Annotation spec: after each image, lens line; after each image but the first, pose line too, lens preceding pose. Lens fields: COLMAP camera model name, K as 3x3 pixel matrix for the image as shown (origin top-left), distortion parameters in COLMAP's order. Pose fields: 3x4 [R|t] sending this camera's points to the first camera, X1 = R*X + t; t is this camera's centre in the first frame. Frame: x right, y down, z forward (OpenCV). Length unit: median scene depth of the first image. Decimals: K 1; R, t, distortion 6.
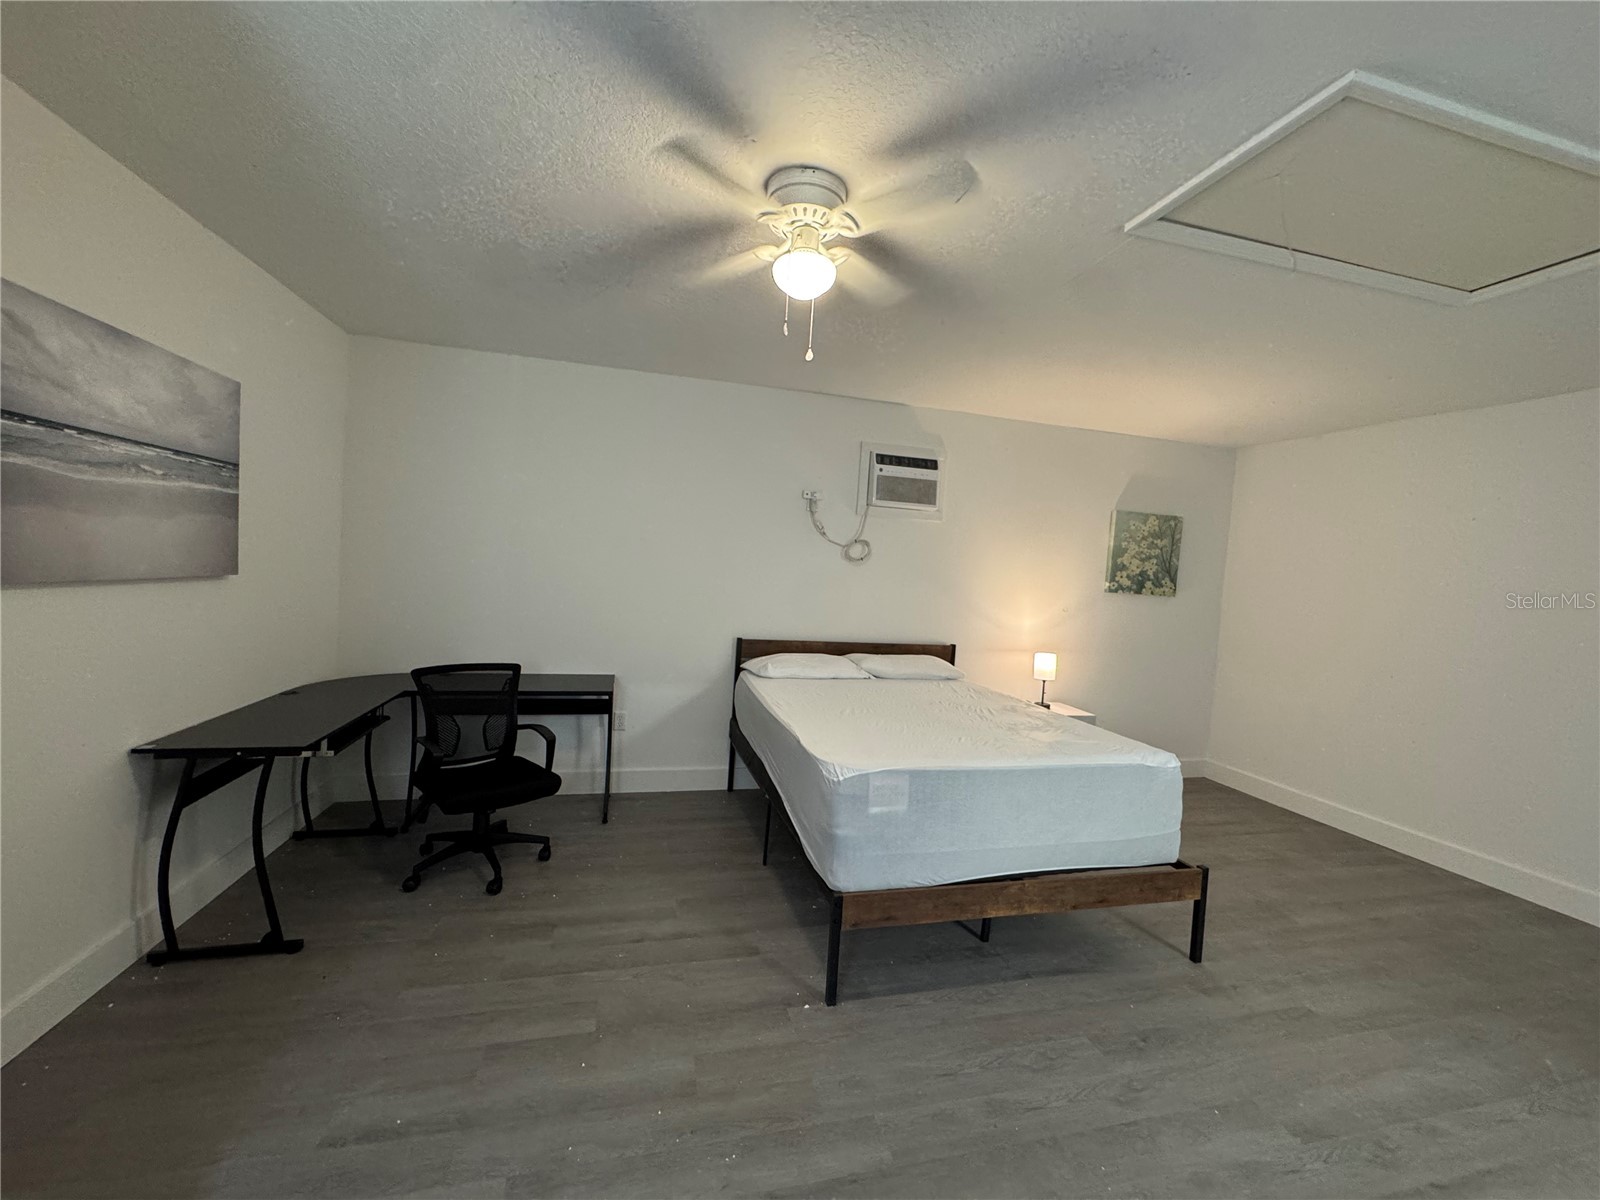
lens RADIAL K [[638.0, 0, 798.3], [0, 638.0, 598.4], [0, 0, 1]] dist [-0.010634, 0.003300]
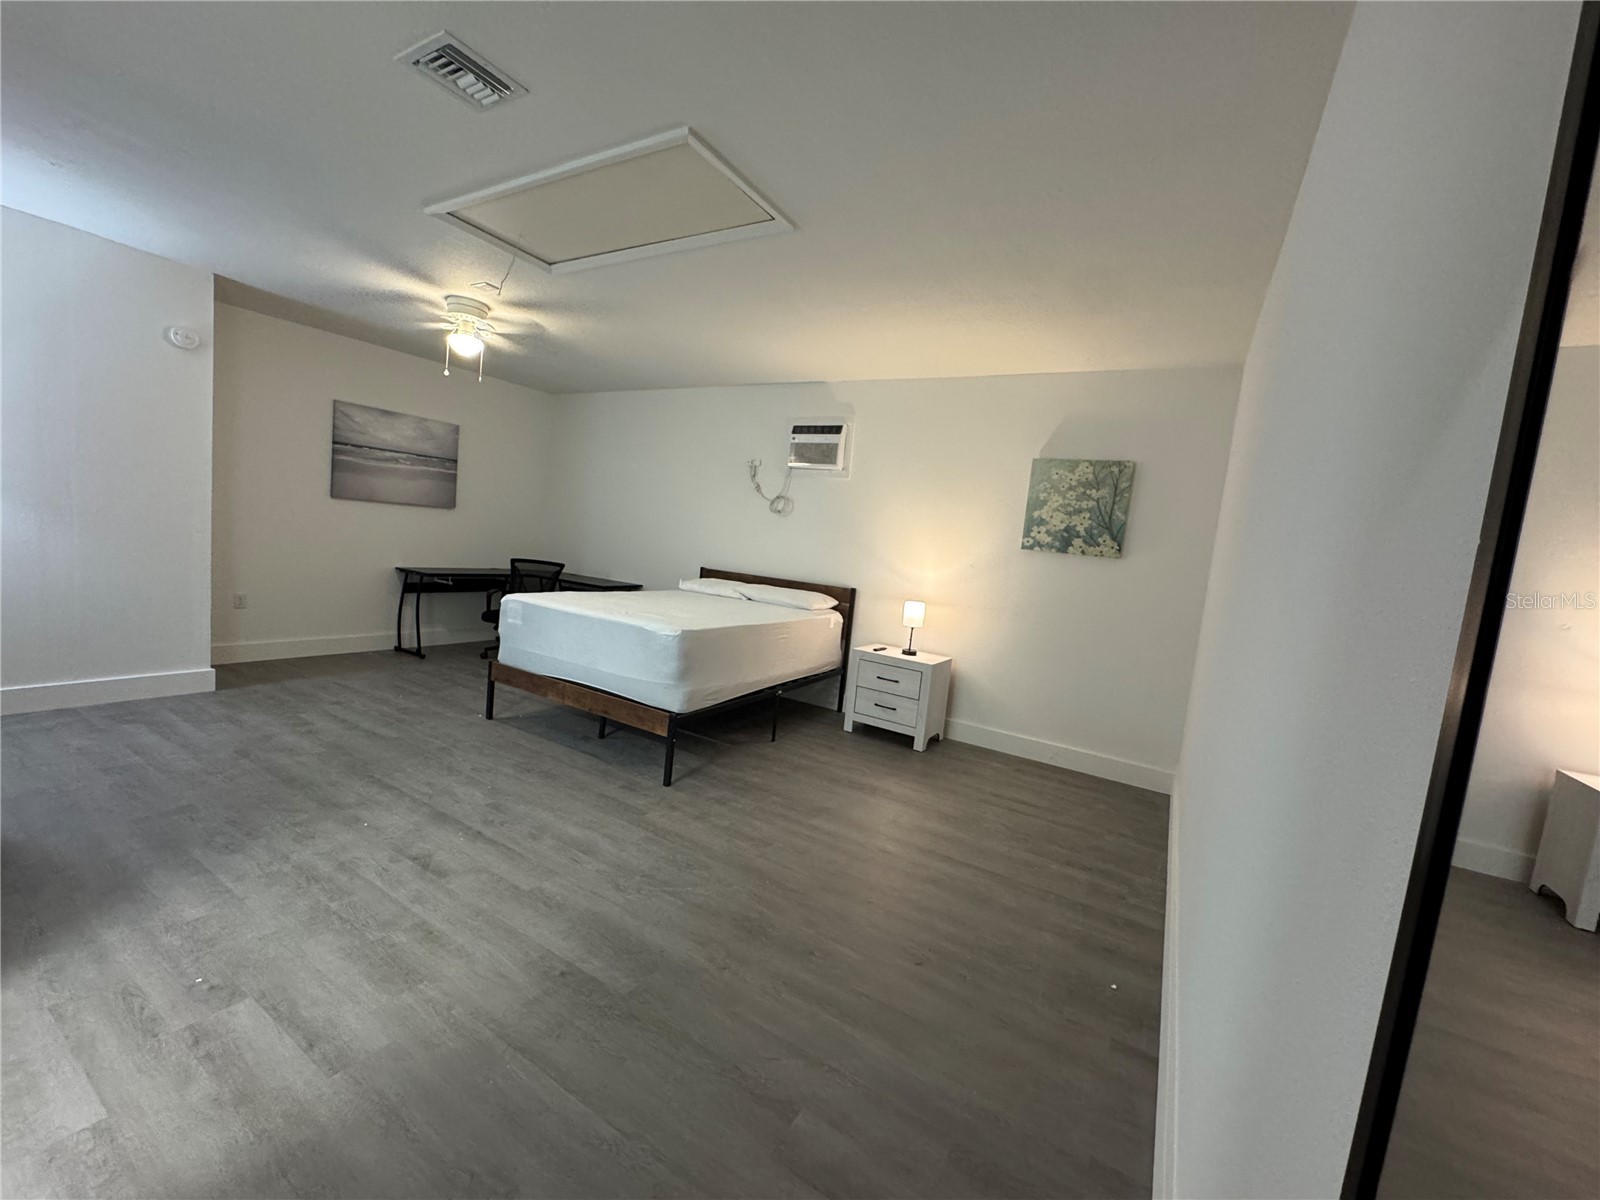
lens RADIAL K [[638.0, 0, 798.3], [0, 638.0, 598.4], [0, 0, 1]] dist [-0.010634, 0.003300]
pose [[0.711048, 0.077959, -0.698809, 1.016596], [-0.090094, 0.995744, 0.019412, 0.081781], [0.697348, 0.049156, 0.715045, 0.137307]]
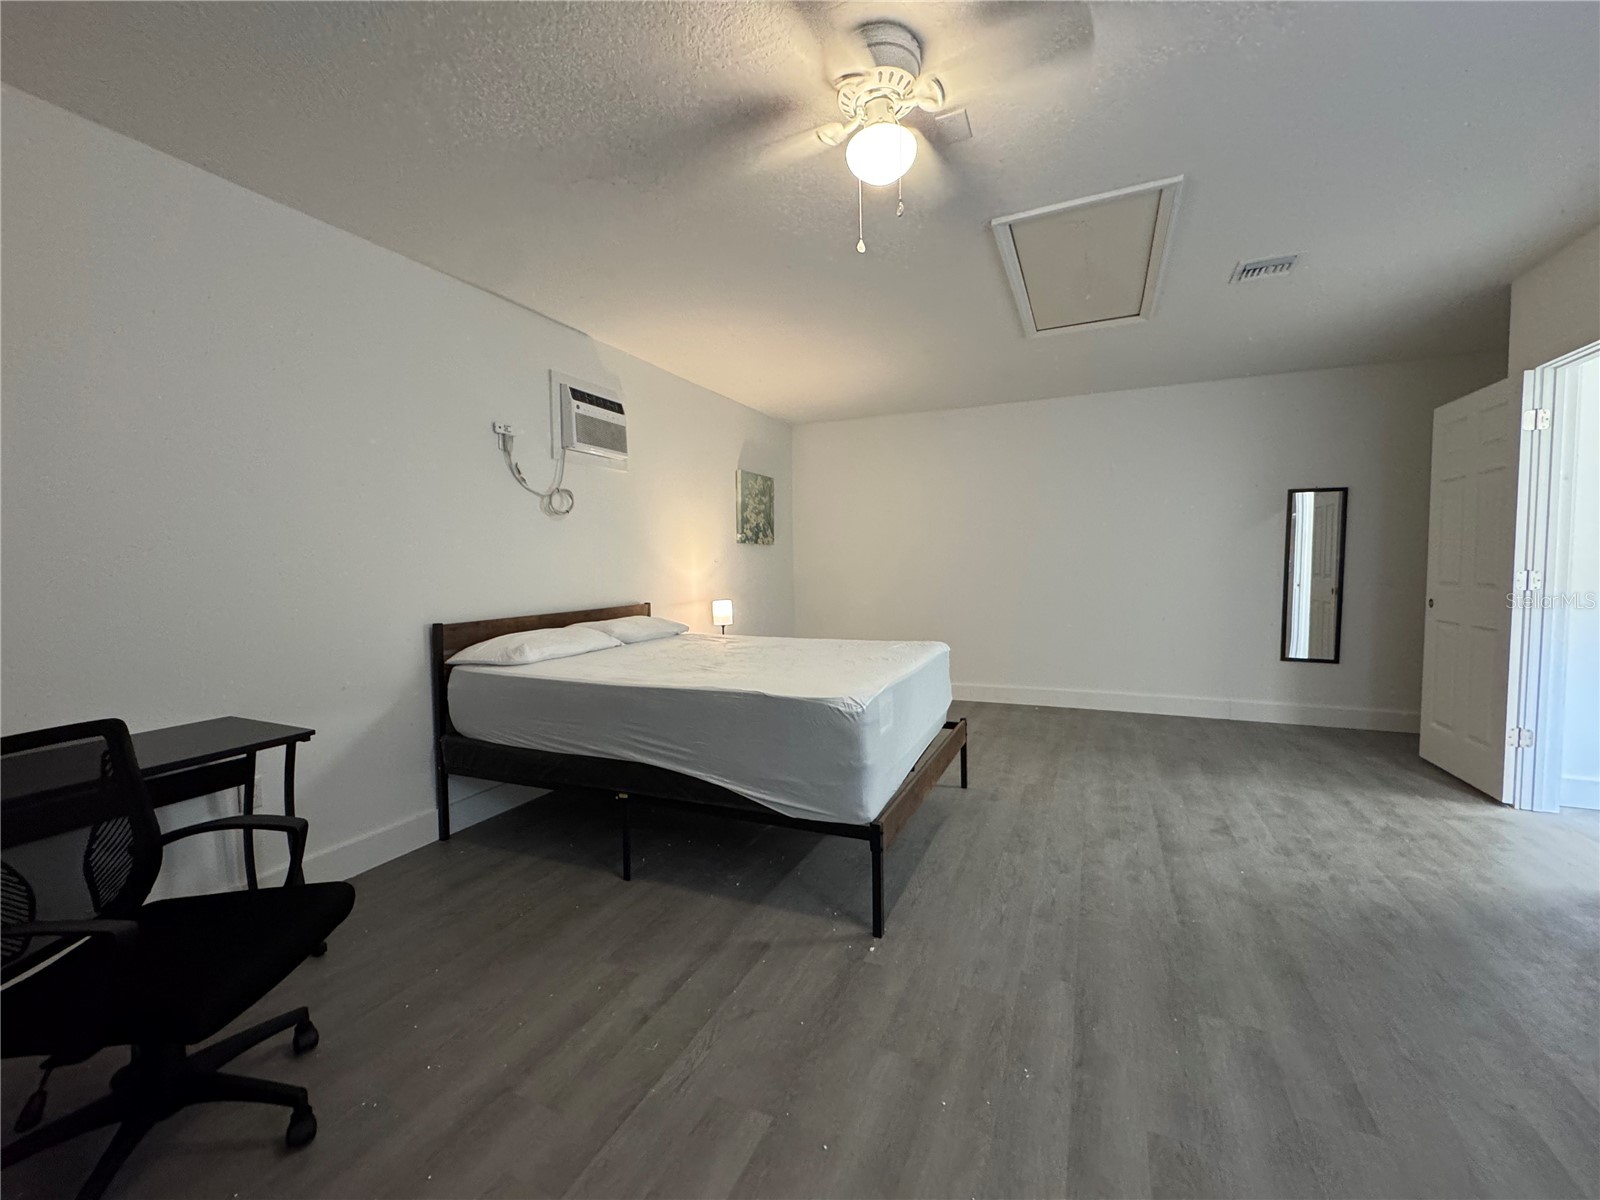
lens RADIAL K [[638.0, 0, 798.3], [0, 638.0, 598.4], [0, 0, 1]] dist [-0.010634, 0.003300]
pose [[0.628602, -0.111393, 0.769708, -0.368239], [0.090944, 0.993428, 0.069498, 0.021079], [-0.772391, 0.026314, 0.634602, 0.233568]]
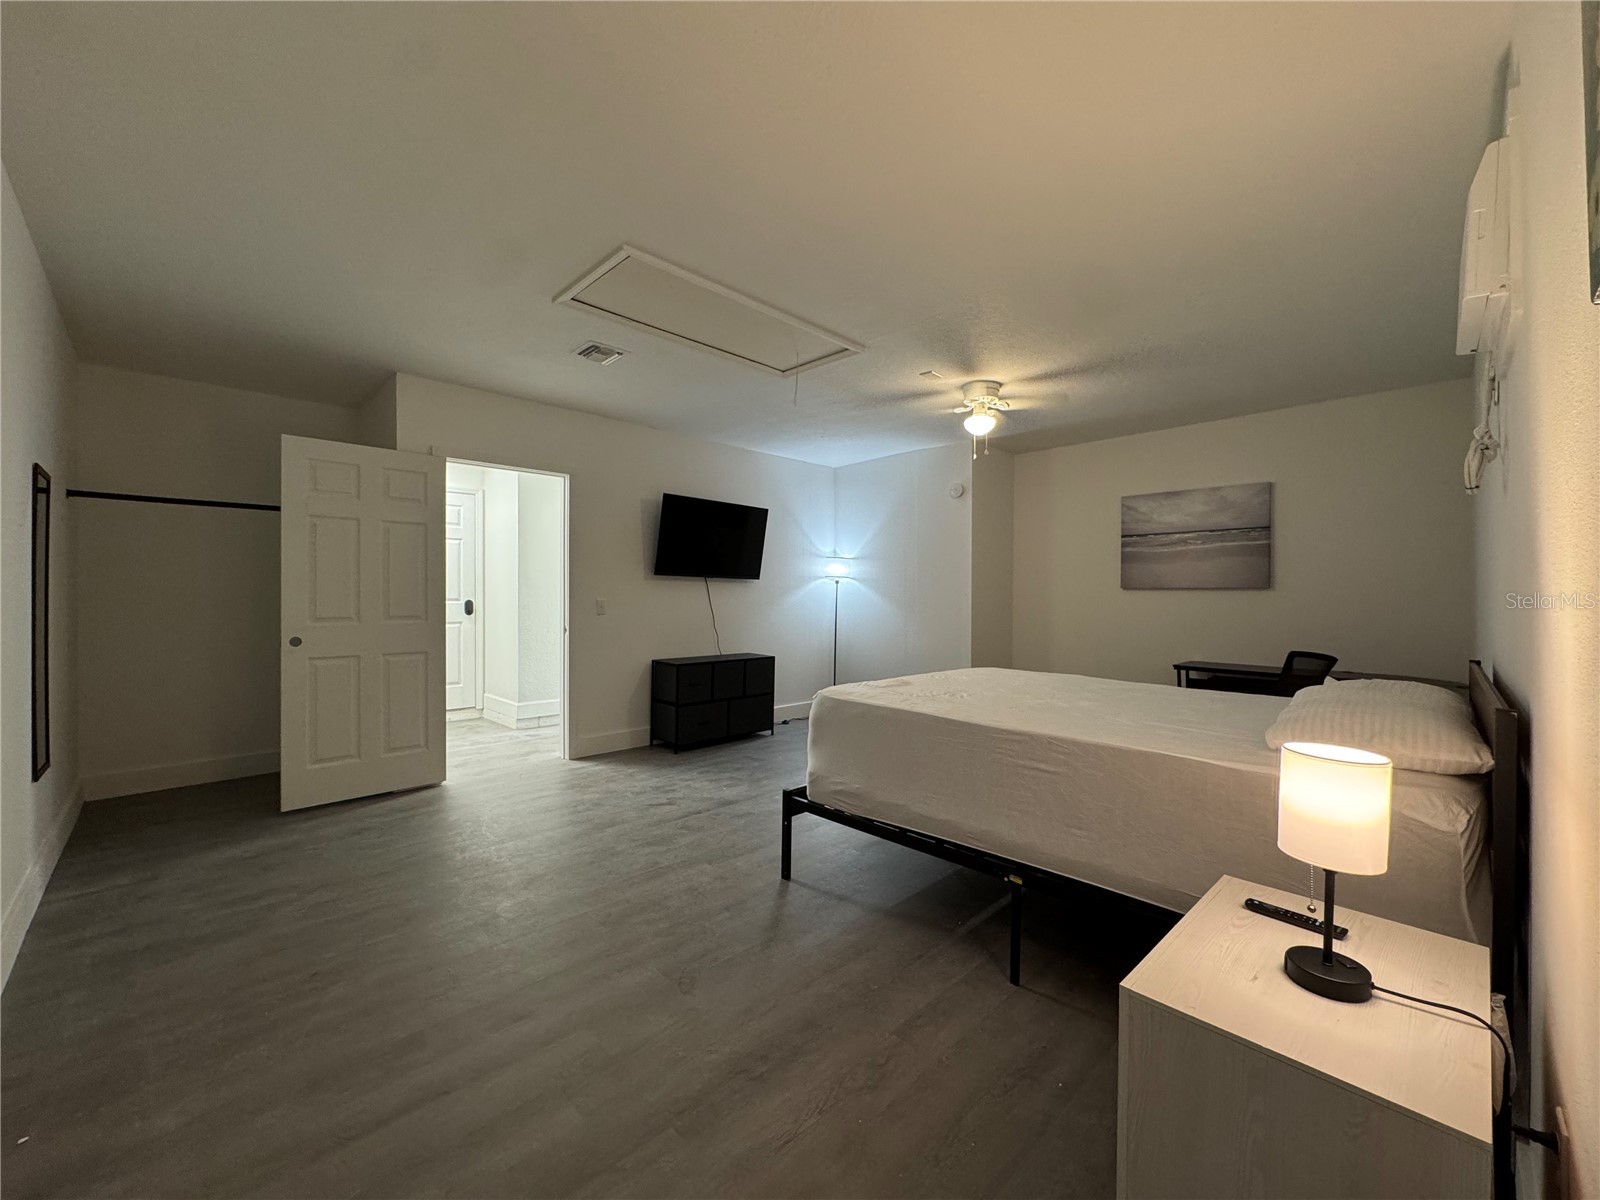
lens RADIAL K [[638.0, 0, 798.3], [0, 638.0, 598.4], [0, 0, 1]] dist [-0.010634, 0.003300]
pose [[-0.861586, -0.064139, -0.503543, 0.706347], [-0.082566, 0.996482, 0.014348, 0.046594], [0.500851, 0.053937, -0.863851, 1.146630]]
